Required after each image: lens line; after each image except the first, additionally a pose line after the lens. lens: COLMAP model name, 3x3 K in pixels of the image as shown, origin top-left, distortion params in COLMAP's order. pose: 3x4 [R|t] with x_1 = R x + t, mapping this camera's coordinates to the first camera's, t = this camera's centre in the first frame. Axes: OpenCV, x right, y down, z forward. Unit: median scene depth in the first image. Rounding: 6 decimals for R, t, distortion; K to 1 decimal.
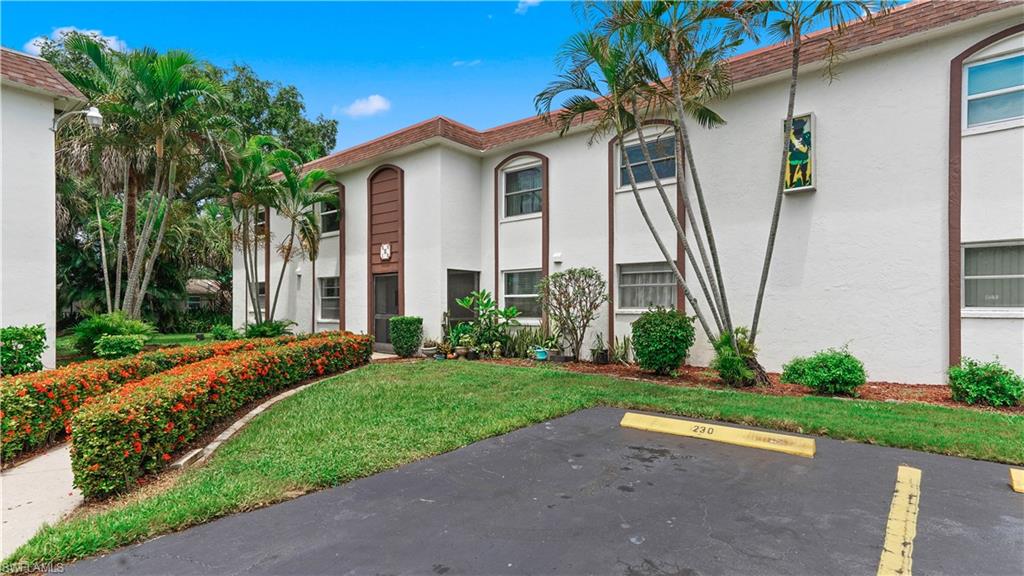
lens RADIAL K [[488.0, 0, 512.3], [0, 488.0, 304.6], [0, 0, 1]] dist [-0.000299, -0.000028]
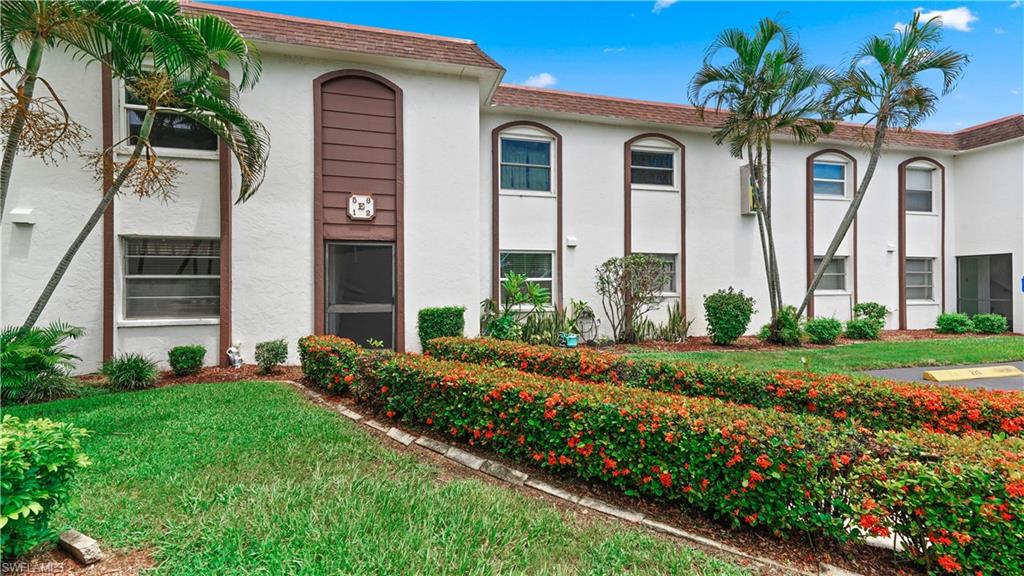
lens RADIAL K [[436.3, 0, 512.0], [0, 436.3, 288.0], [0, 0, 1]] dist [0.010094, -0.000177]
pose [[0.595889, 0.000390, 0.803066, -0.597224], [0.004758, 0.999981, -0.004016, 0.001240], [-0.803052, 0.006214, 0.595876, 0.494817]]
